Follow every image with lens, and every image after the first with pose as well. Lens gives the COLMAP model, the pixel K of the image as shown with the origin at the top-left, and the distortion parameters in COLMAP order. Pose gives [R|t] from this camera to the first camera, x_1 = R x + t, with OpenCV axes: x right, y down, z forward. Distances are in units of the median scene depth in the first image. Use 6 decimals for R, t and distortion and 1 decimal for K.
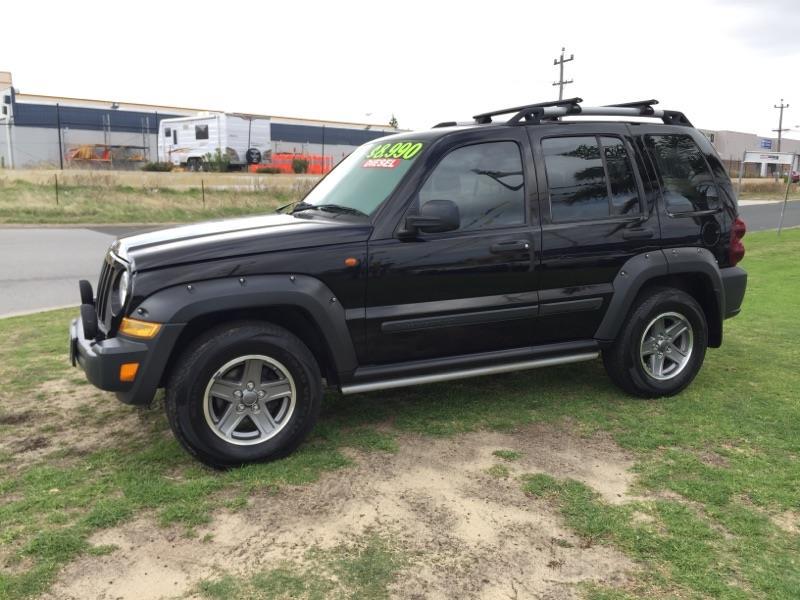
lens RADIAL K [[687.1, 0, 405.1], [0, 687.1, 322.3], [0, 0, 1]] dist [0.085662, -0.124136]
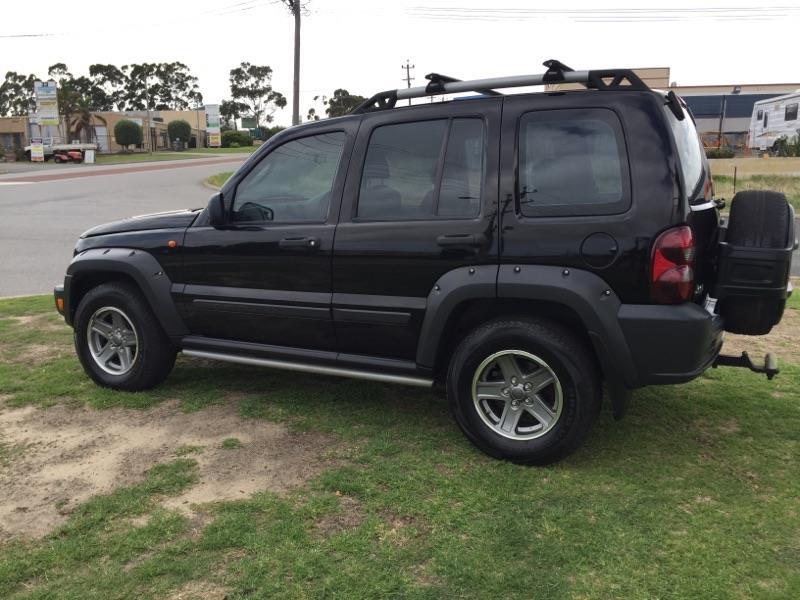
lens RADIAL K [[687.1, 0, 390.8], [0, 687.1, 314.3], [0, 0, 1]] dist [0.085662, -0.124136]
pose [[0.617640, 0.149463, -0.772128, 1.155297], [-0.144567, 0.986623, 0.075341, -0.118243], [0.773060, 0.065091, 0.630985, 0.579079]]
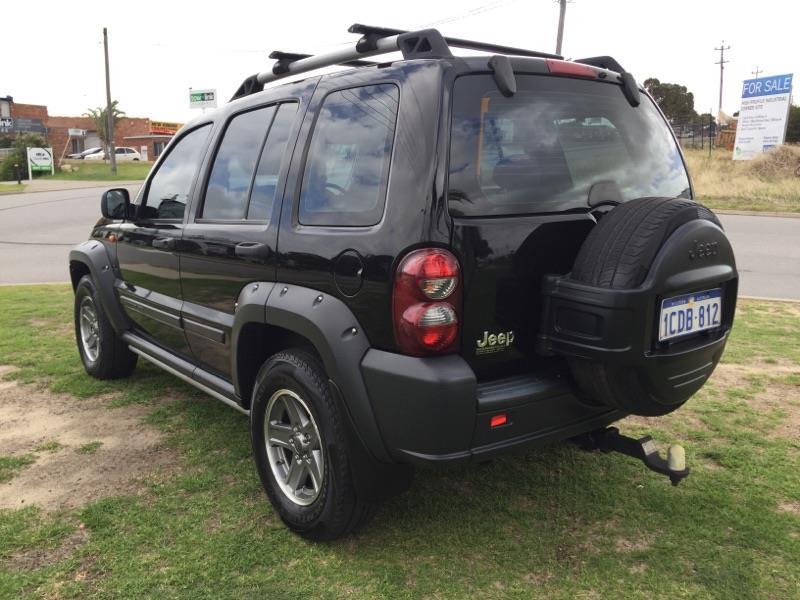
lens RADIAL K [[687.1, 0, 394.3], [0, 687.1, 306.1], [0, 0, 1]] dist [0.085662, -0.124136]
pose [[0.231815, 0.181745, -0.955631, 1.273813], [-0.183324, 0.972951, 0.140568, -0.245608], [0.955329, 0.142604, 0.258863, 1.239031]]
